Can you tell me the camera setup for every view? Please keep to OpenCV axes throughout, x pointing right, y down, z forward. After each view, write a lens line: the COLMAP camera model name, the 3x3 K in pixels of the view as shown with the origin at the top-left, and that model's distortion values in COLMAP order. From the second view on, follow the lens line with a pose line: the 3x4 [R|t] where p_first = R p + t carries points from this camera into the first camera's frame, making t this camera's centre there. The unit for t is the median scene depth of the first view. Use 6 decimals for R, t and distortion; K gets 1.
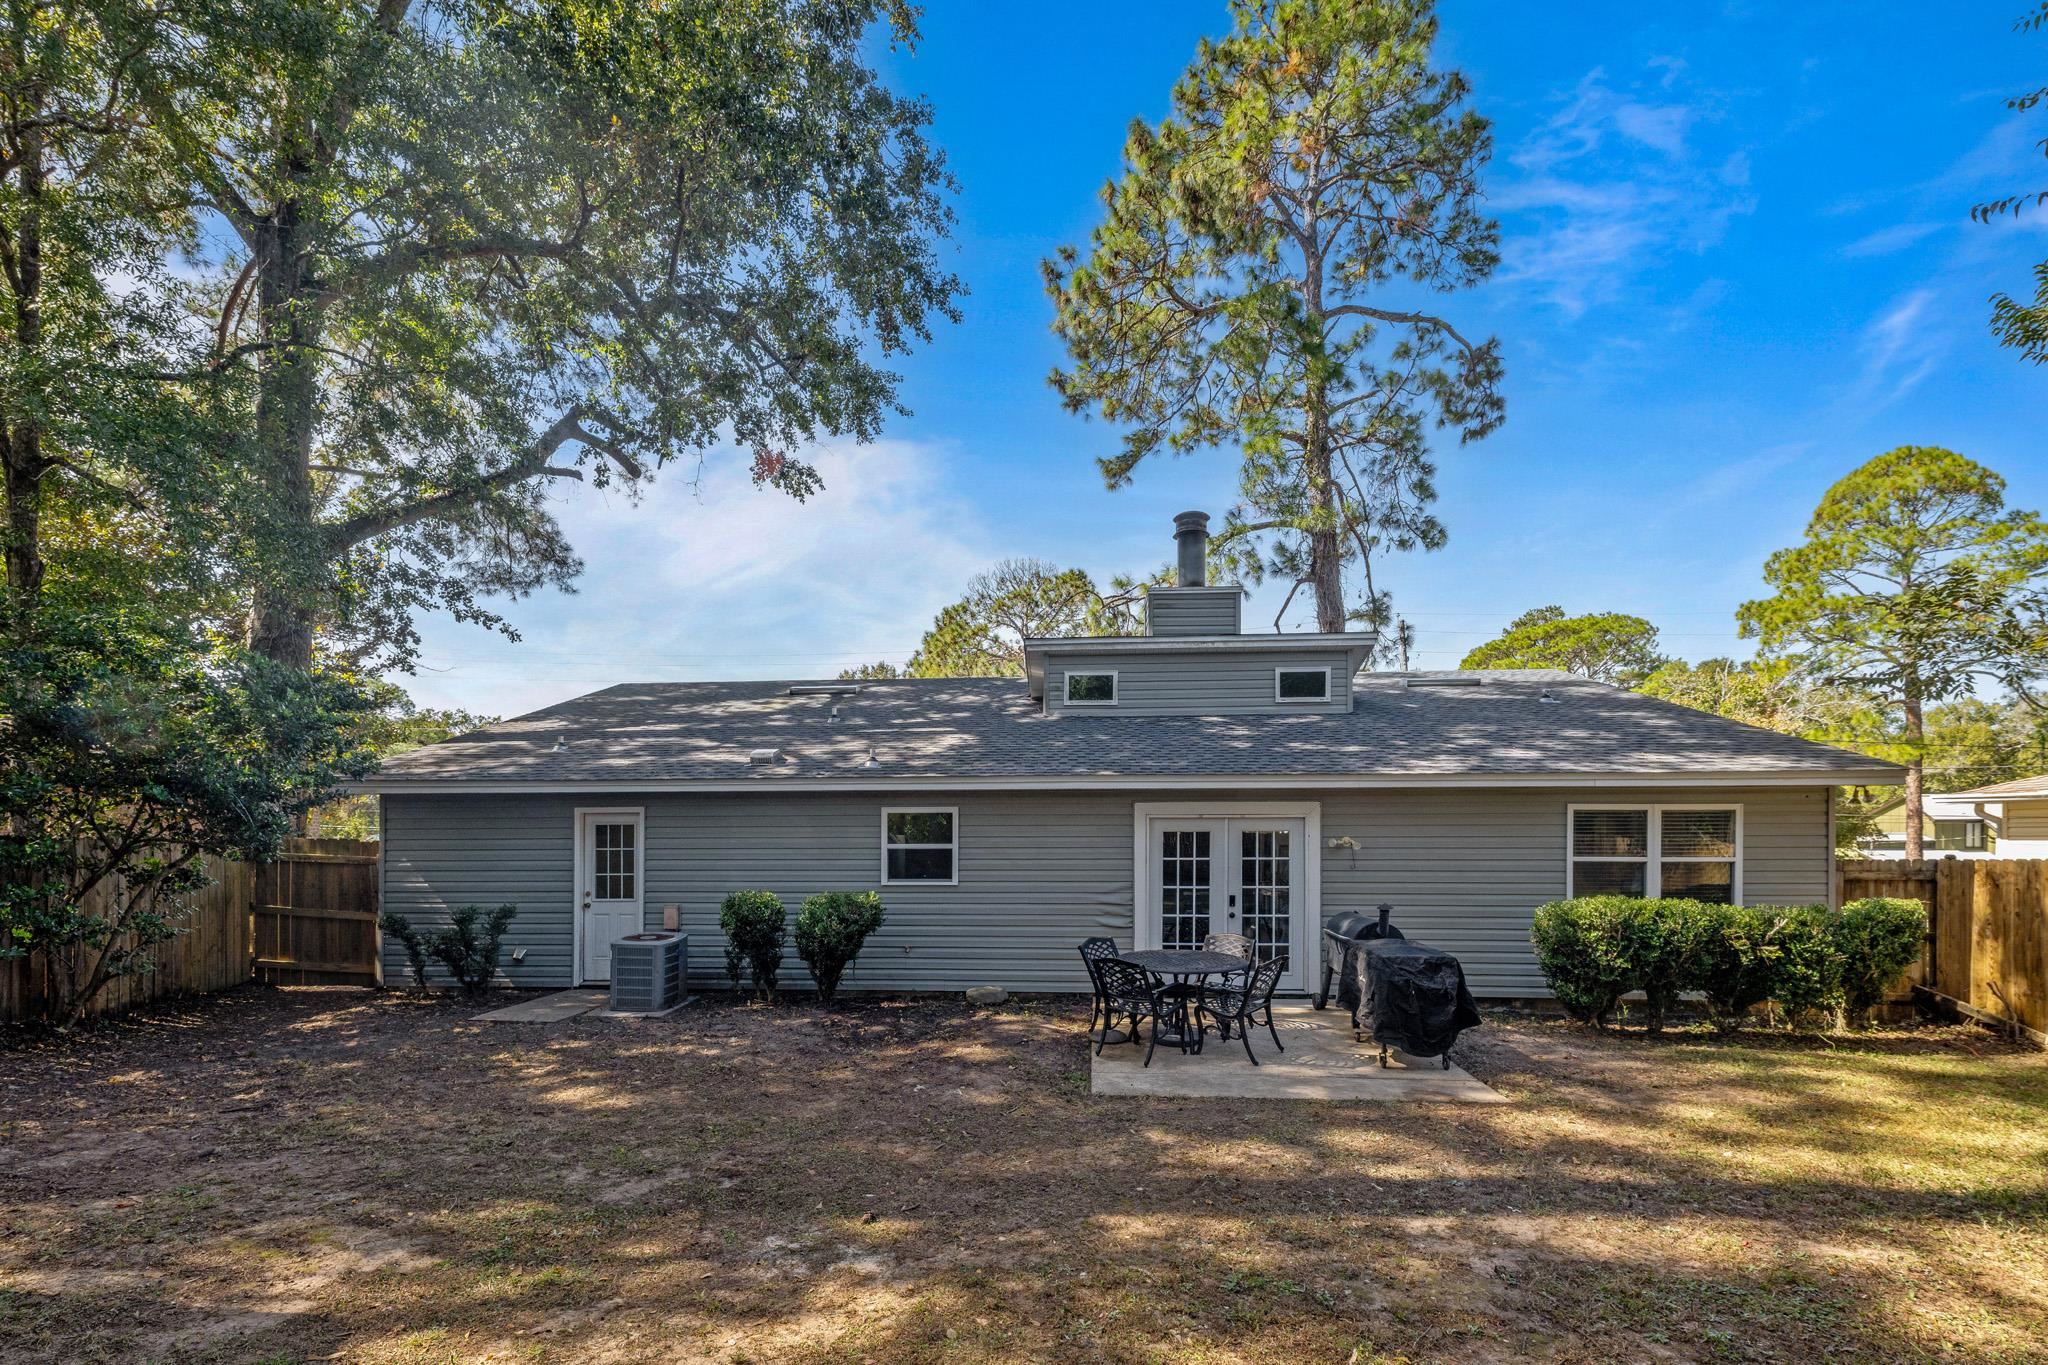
lens RADIAL K [[910.0, 0, 1016.2], [0, 910.0, 825.3], [0, 0, 1]] dist [-0.000840, -0.001355]
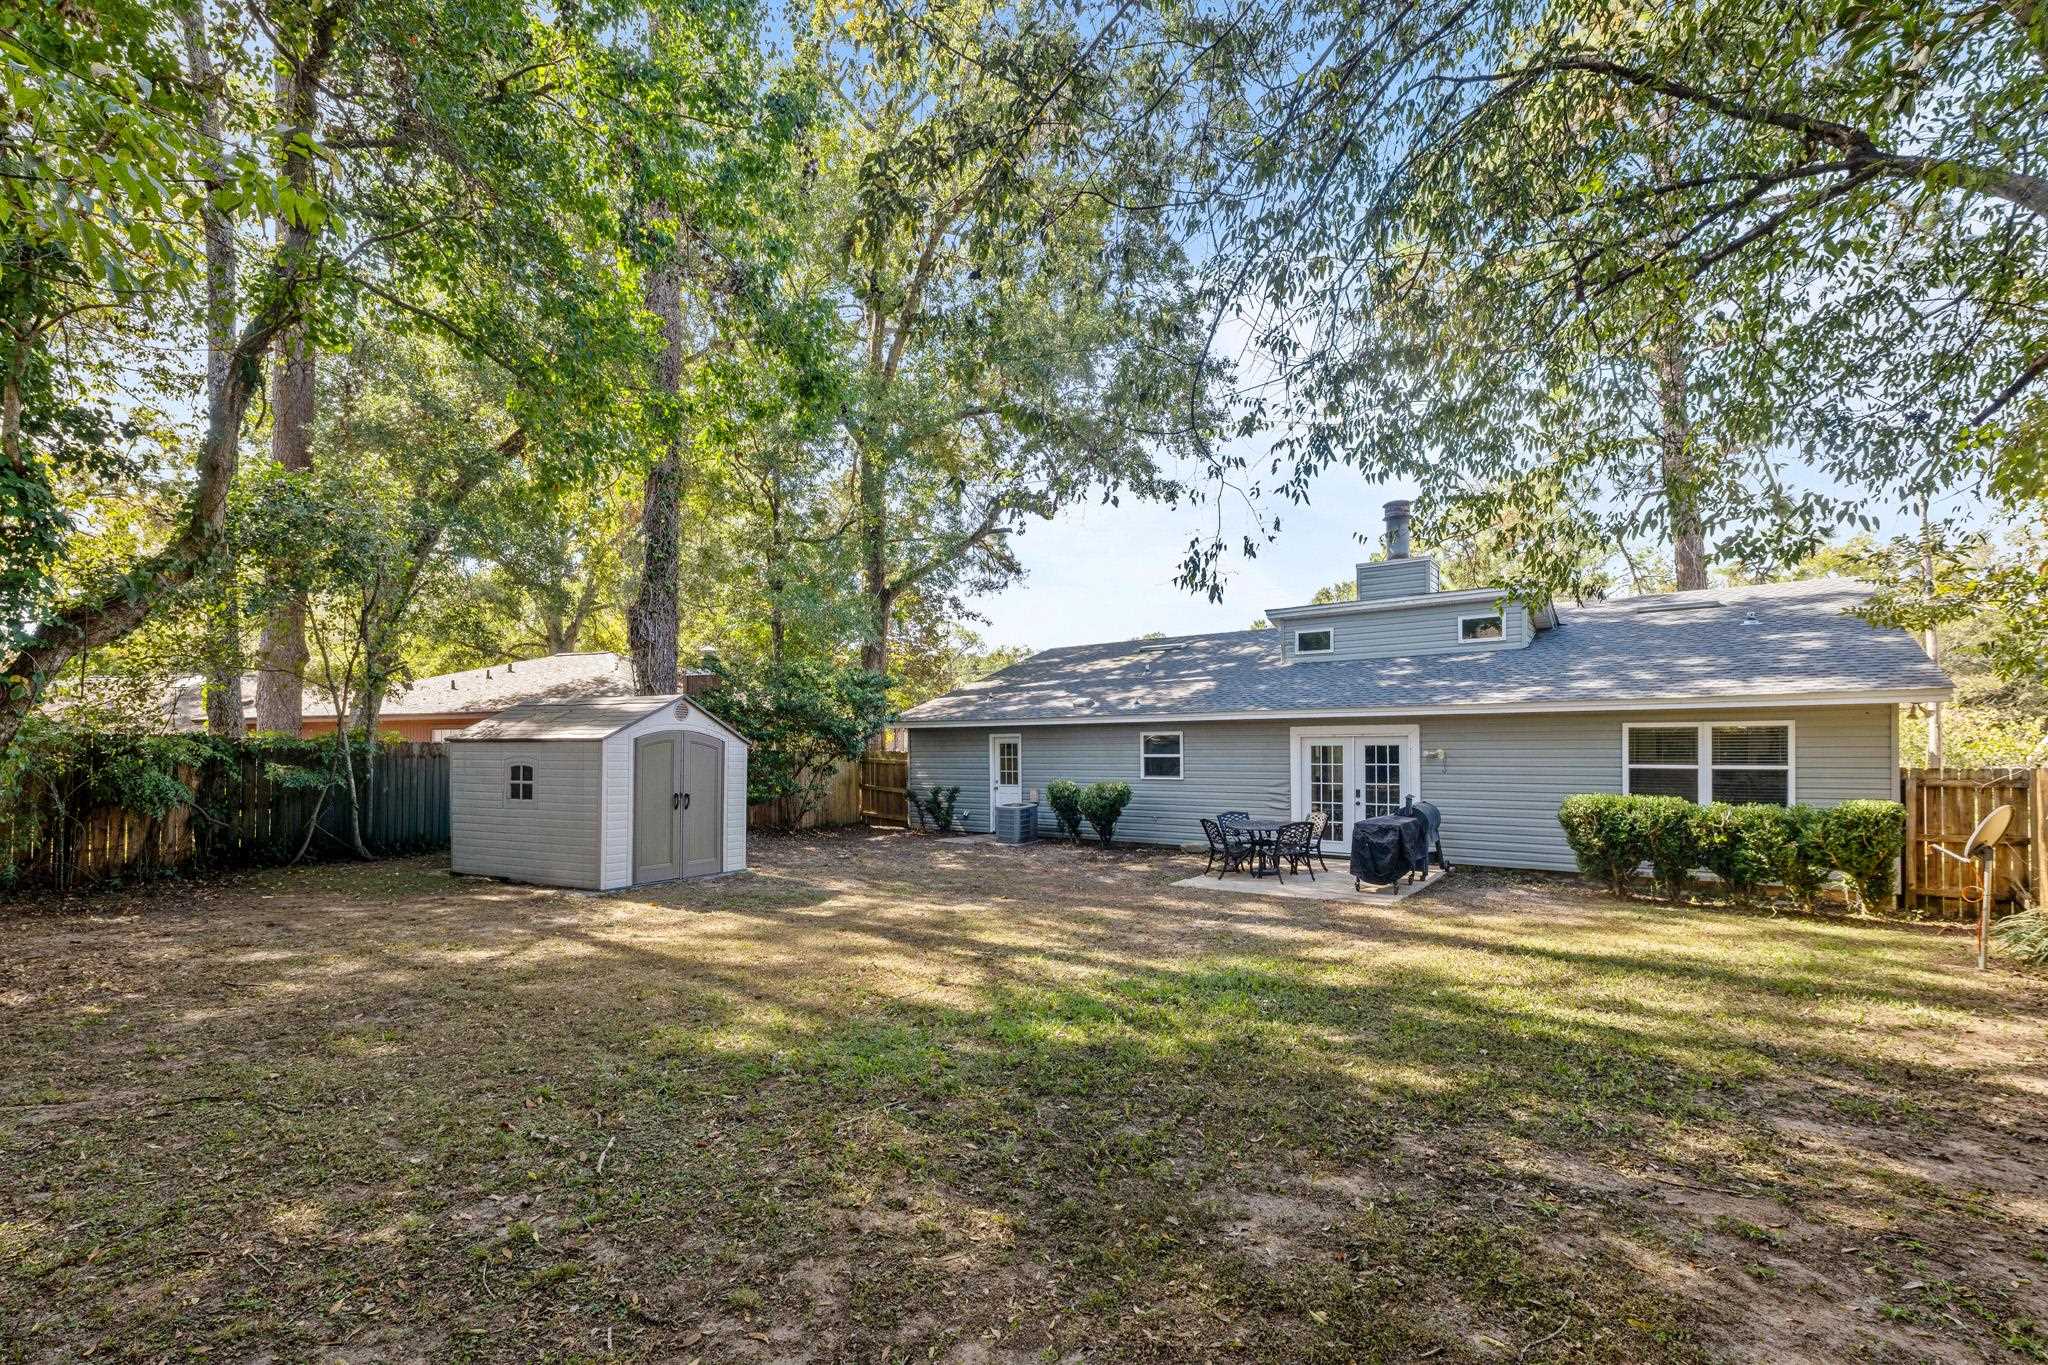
lens RADIAL K [[849.1, 0, 989.5], [0, 849.1, 756.8], [0, 0, 1]] dist [0.003698, 0.000322]
pose [[0.831991, 0.001989, -0.554786, 0.478773], [0.013325, 0.999633, 0.023568, -0.014451], [0.554630, -0.027001, 0.831659, -0.435864]]
